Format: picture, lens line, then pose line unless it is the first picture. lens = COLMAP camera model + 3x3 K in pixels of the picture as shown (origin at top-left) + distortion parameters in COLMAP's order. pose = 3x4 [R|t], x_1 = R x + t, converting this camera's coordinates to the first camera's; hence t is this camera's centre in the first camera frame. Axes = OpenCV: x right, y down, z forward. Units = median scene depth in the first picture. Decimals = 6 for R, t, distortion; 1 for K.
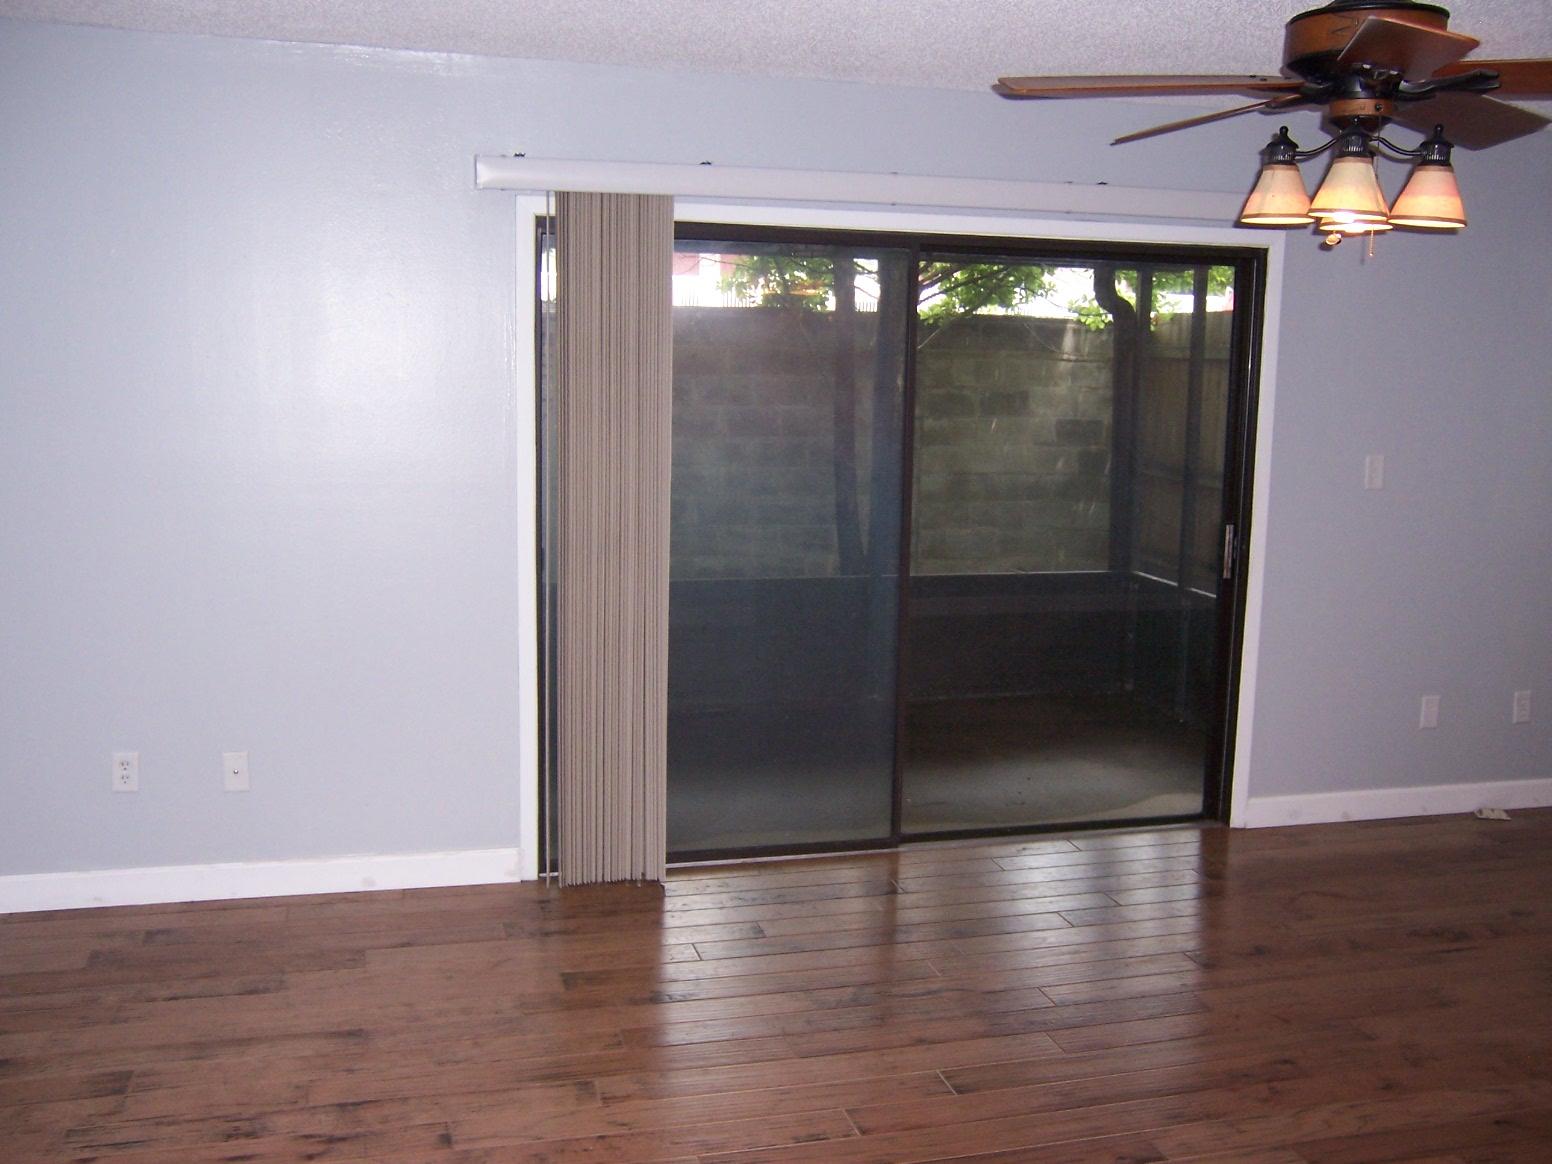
lens RADIAL K [[1595.5, 0, 776.0], [0, 1595.5, 582.0], [0, 0, 1]] dist [-0.008209, -0.014936]
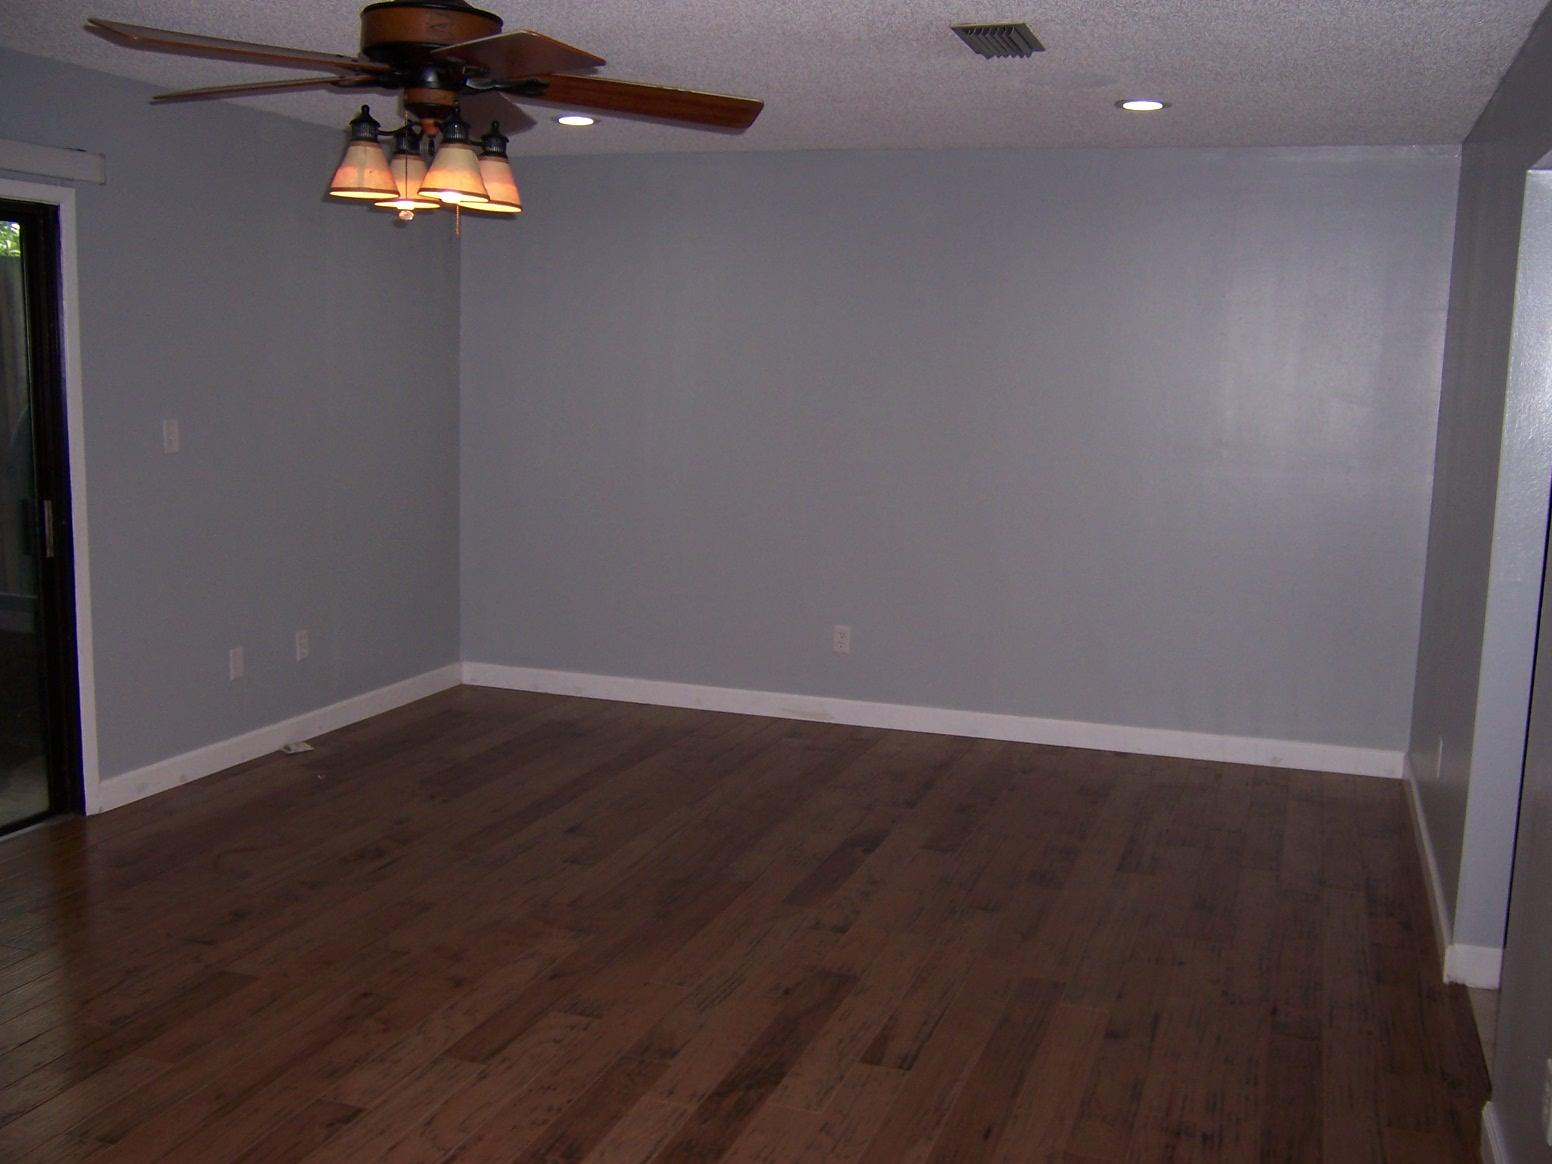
lens RADIAL K [[1628.9, 0, 776.0], [0, 1628.9, 582.0], [0, 0, 1]] dist [-0.089438, 0.002603]
pose [[0.574500, -0.123461, 0.809140, -0.366777], [0.104657, 0.991524, 0.076982, -0.024448], [-0.811786, 0.040456, 0.582552, 0.152968]]
